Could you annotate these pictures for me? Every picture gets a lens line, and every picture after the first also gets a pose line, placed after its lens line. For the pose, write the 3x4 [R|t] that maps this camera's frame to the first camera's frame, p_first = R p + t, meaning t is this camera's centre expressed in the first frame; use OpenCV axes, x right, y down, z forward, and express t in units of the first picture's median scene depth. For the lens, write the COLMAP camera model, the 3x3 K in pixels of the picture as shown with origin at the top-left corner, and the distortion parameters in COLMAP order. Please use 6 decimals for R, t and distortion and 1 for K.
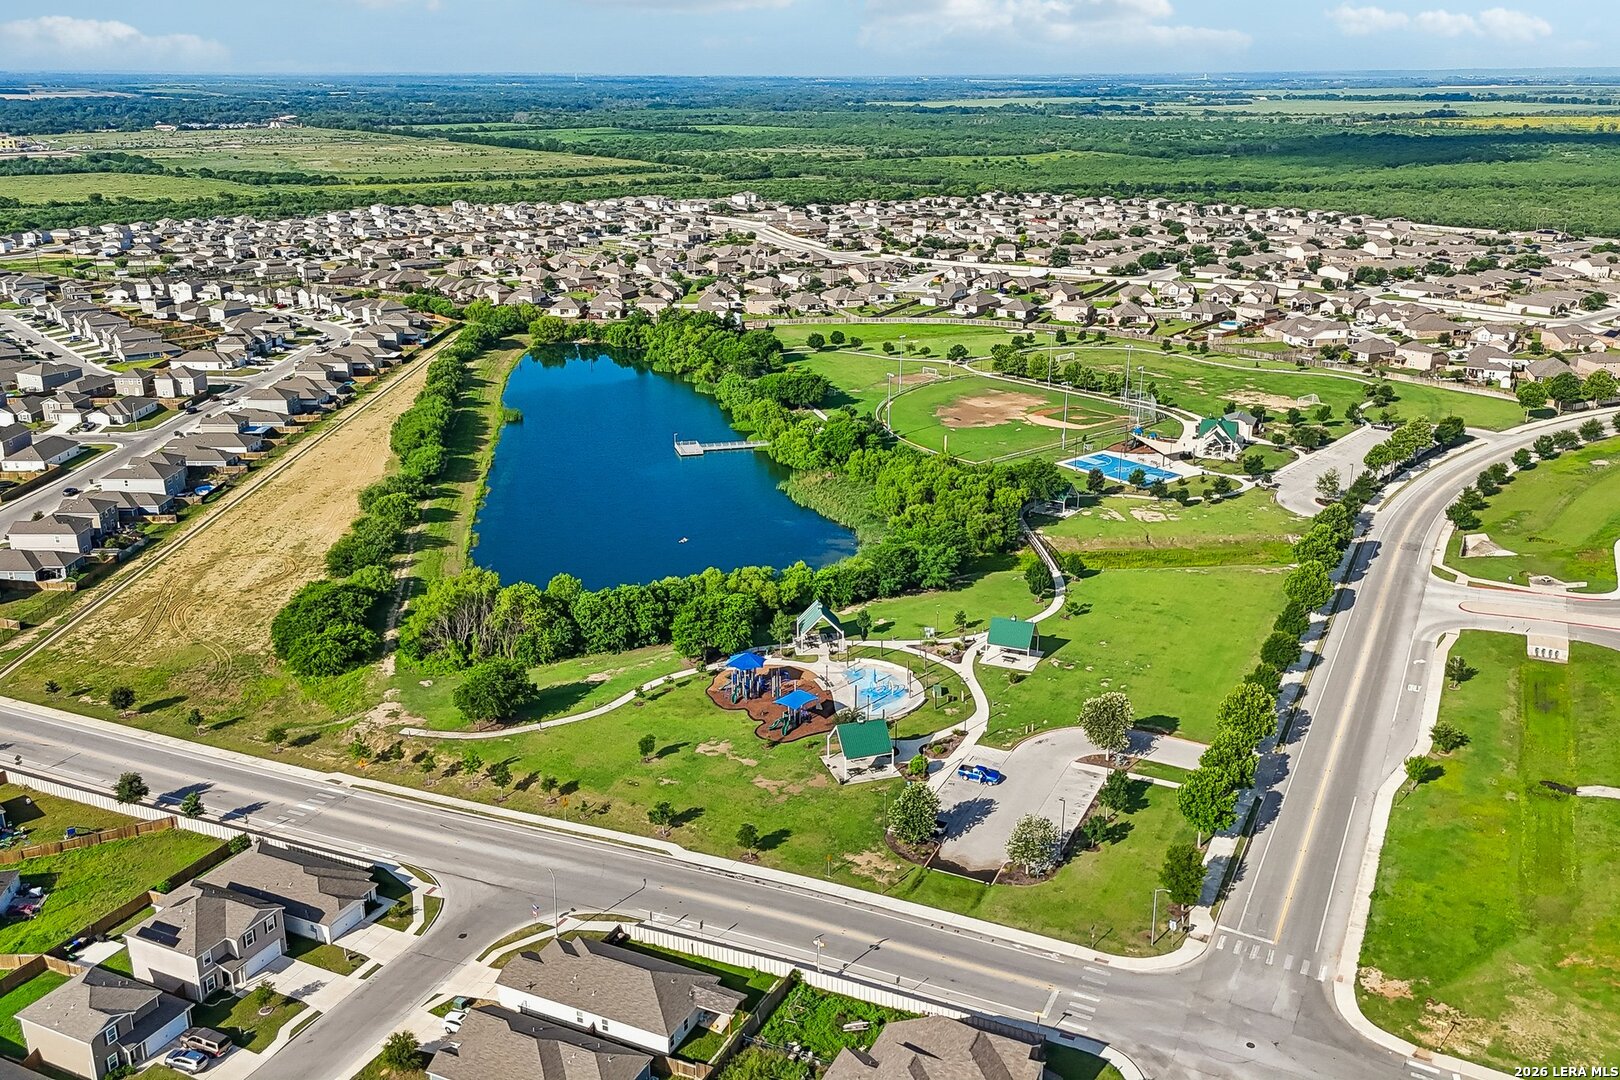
lens RADIAL K [[1418.1, 0, 810.0], [0, 1418.1, 540.0], [0, 0, 1]] dist [0.165838, -0.357329]
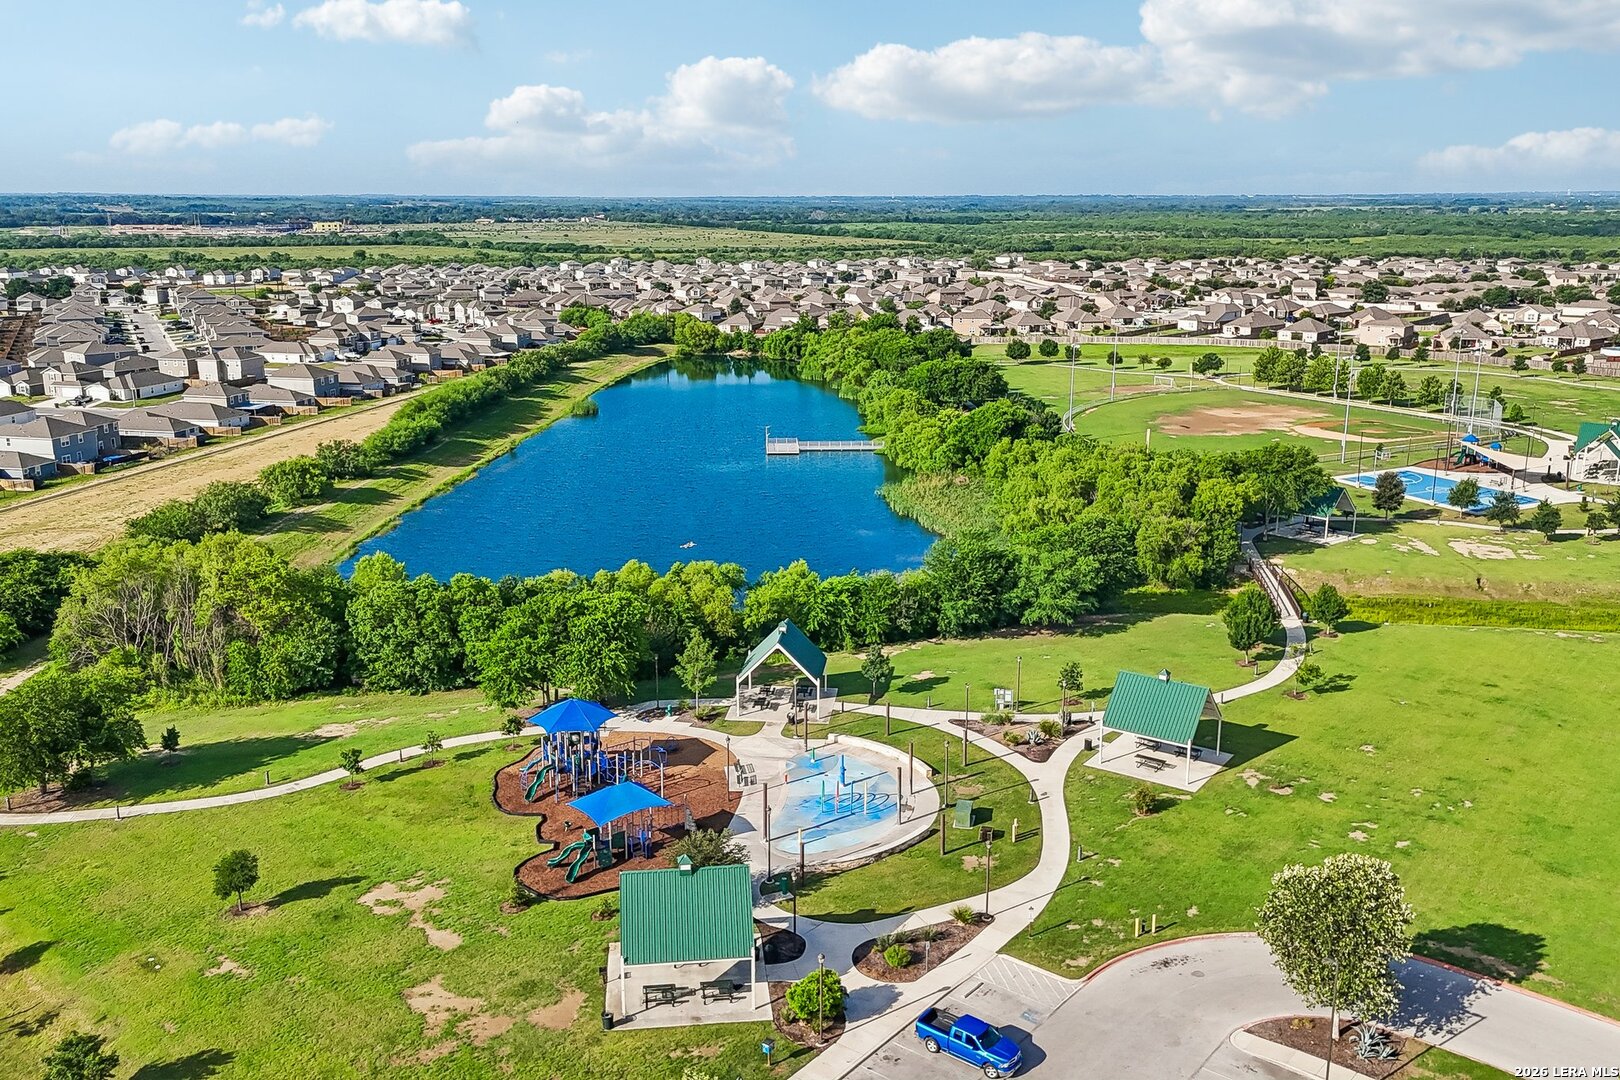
lens RADIAL K [[1411.8, 0, 810.0], [0, 1411.8, 540.0], [0, 0, 1]] dist [0.099786, -0.128631]
pose [[0.976334, 0.051575, -0.210030, 0.101658], [-0.068464, 0.994909, -0.073950, 0.042965], [0.205147, 0.086580, 0.974894, 0.415704]]
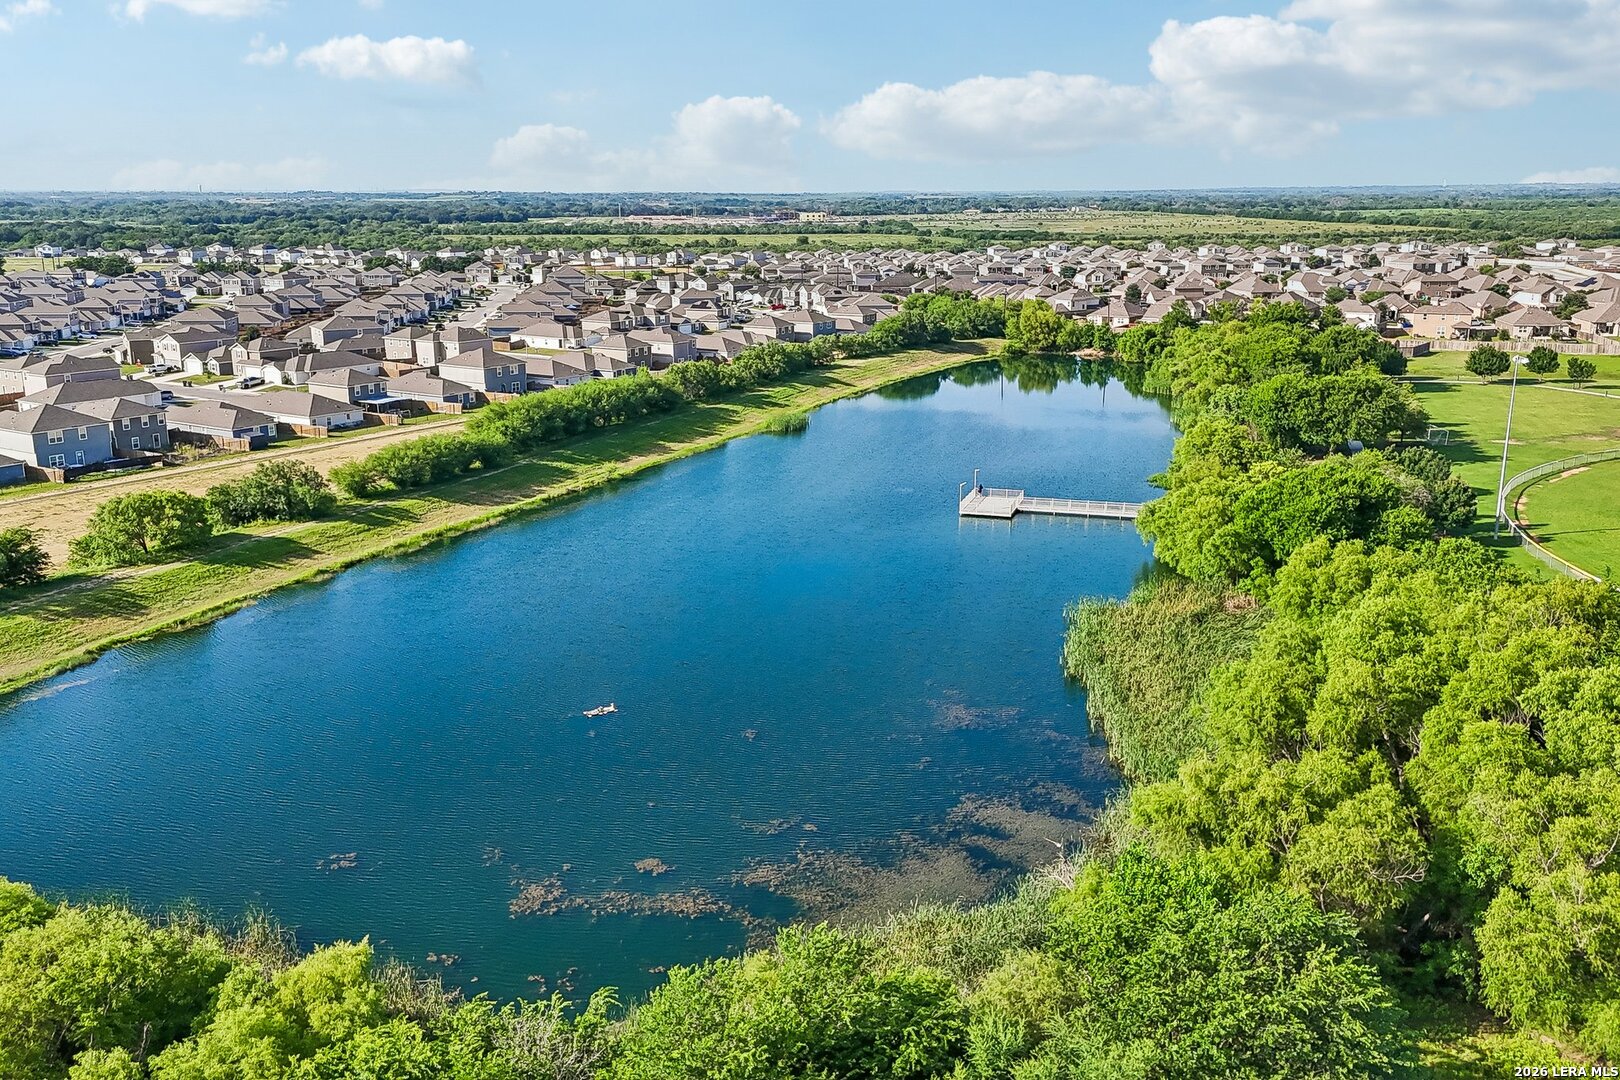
lens RADIAL K [[1411.8, 0, 810.0], [0, 1411.8, 540.0], [0, 0, 1]] dist [0.099786, -0.128631]
pose [[0.841748, 0.126791, -0.524770, 0.129028], [-0.167135, 0.985478, -0.029986, -0.039070], [0.513347, 0.112948, 0.850716, 0.772550]]
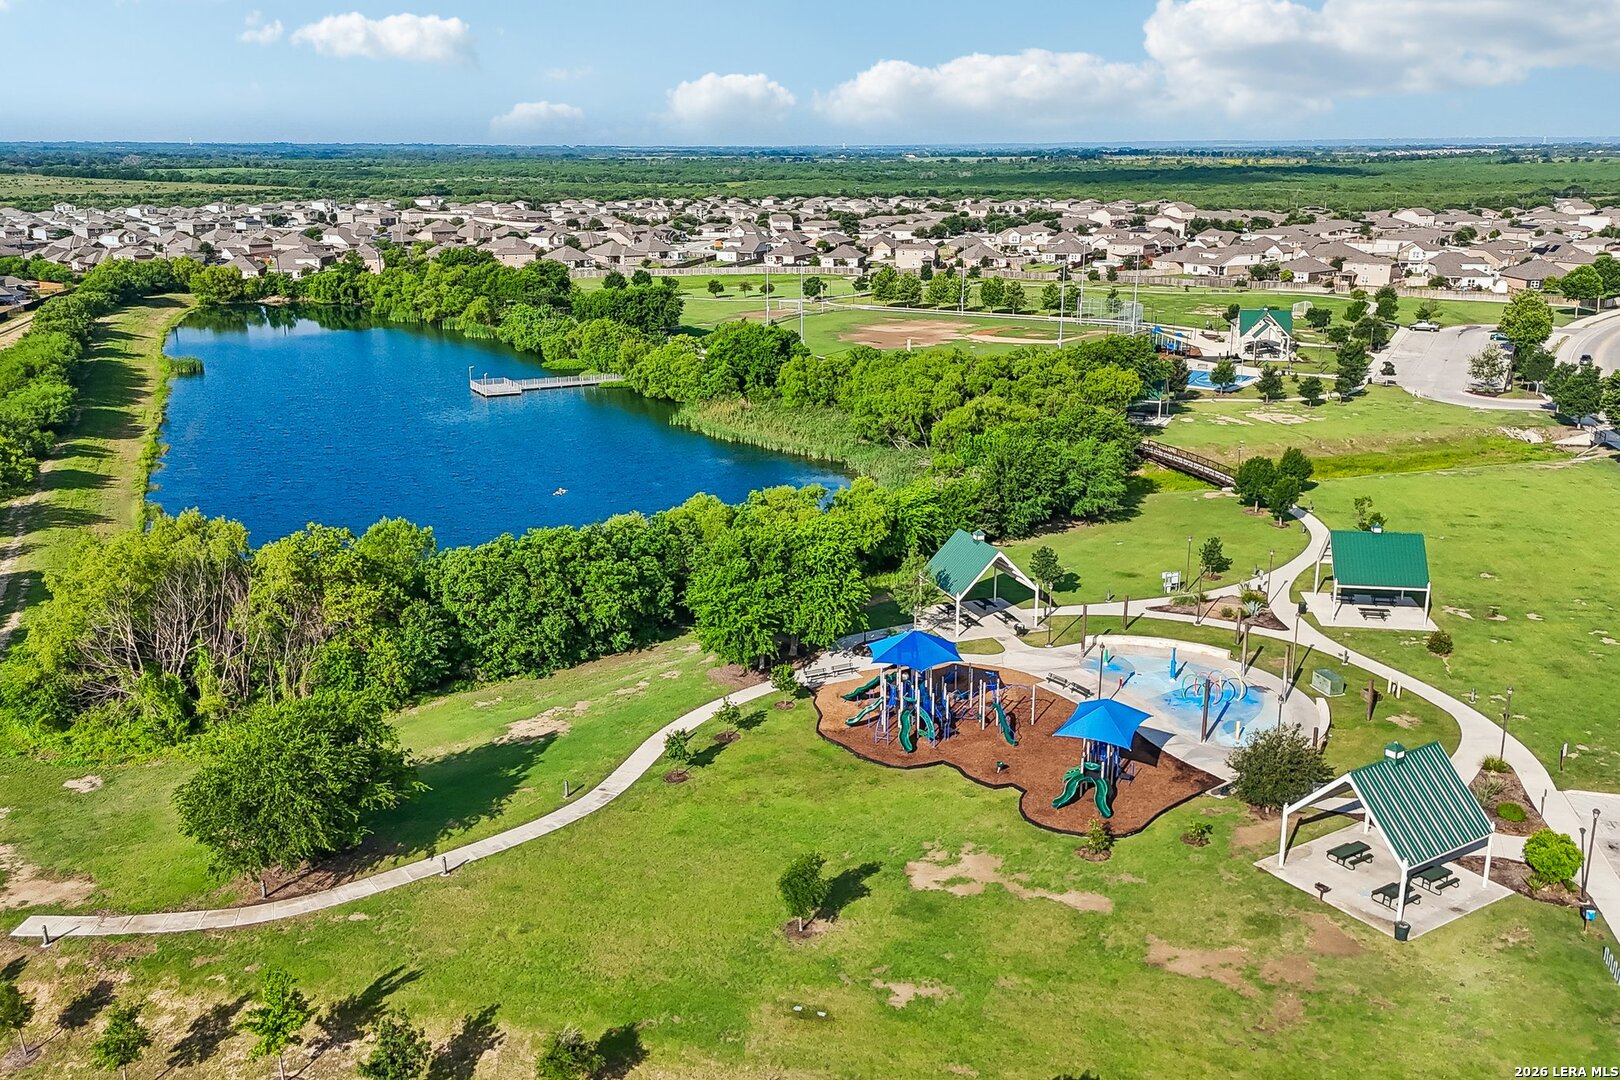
lens RADIAL K [[1411.8, 0, 810.0], [0, 1411.8, 540.0], [0, 0, 1]] dist [0.099786, -0.128631]
pose [[0.970579, -0.064611, 0.231954, -0.130377], [0.076002, 0.996285, -0.040506, 0.051717], [-0.228475, 0.056943, 0.971883, 0.459912]]
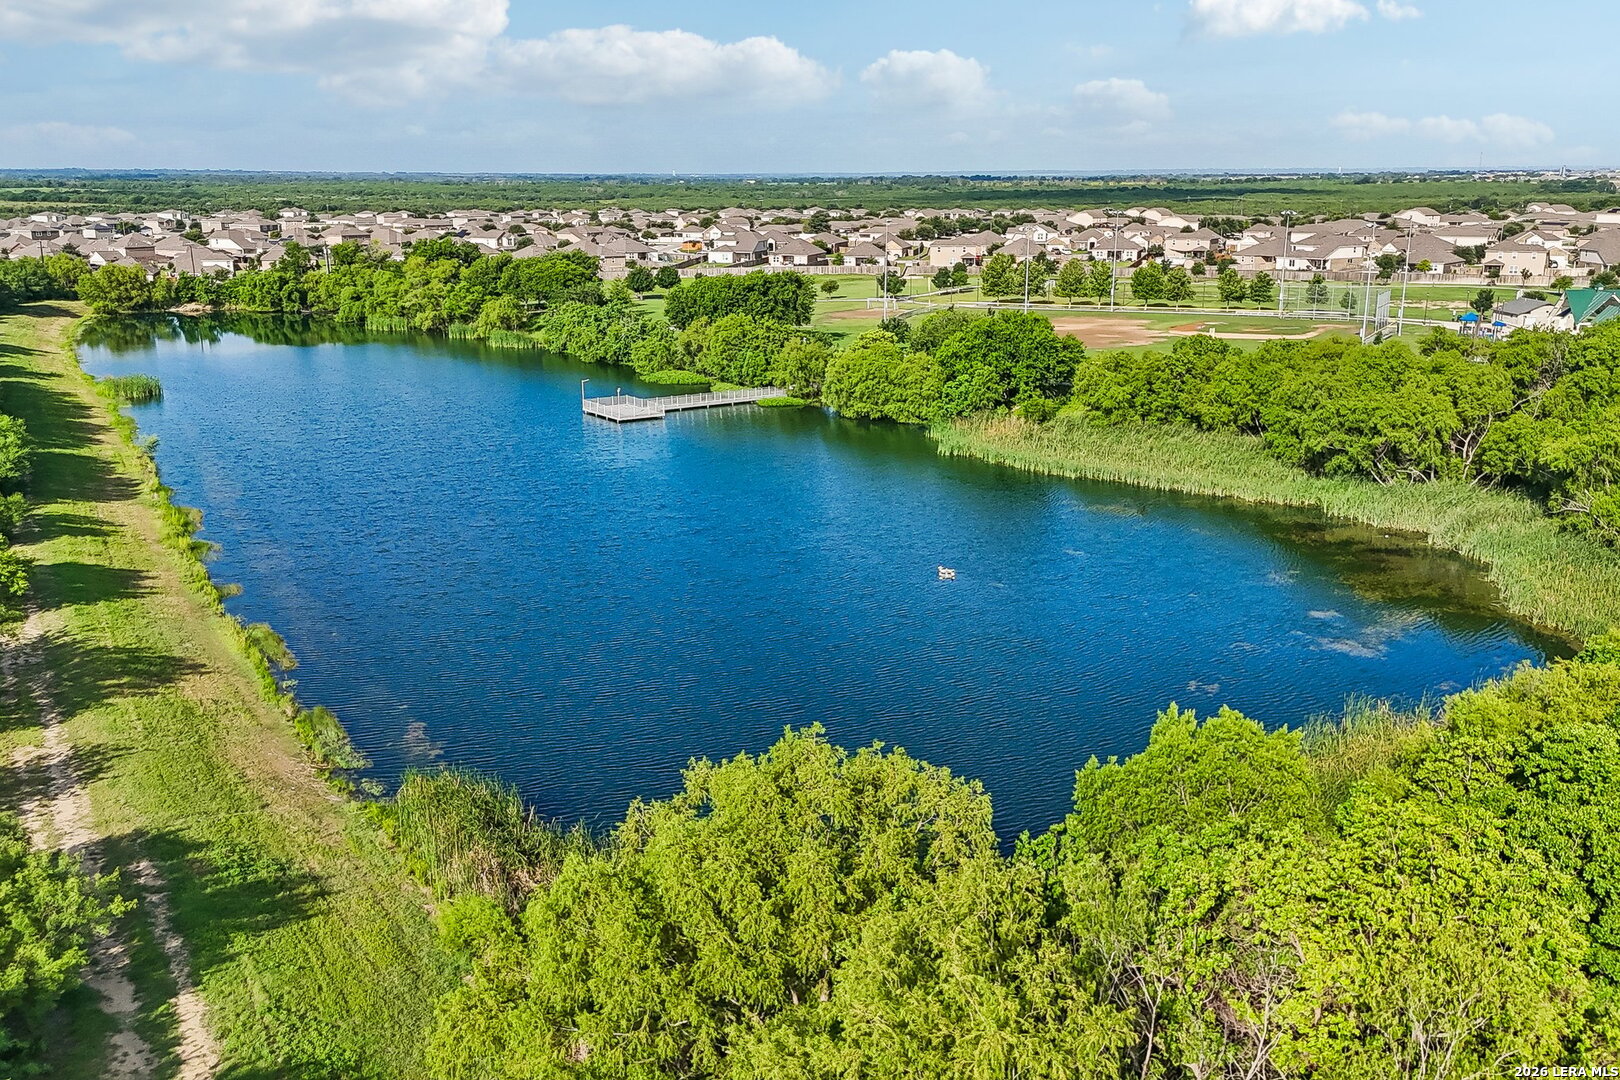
lens RADIAL K [[1406.2, 0, 810.0], [0, 1406.2, 540.0], [0, 0, 1]] dist [0.081683, -0.067150]
pose [[0.933494, -0.088852, 0.347411, -0.242493], [0.112317, 0.992515, -0.047956, 0.005052], [-0.340550, 0.083787, 0.936486, 0.740589]]
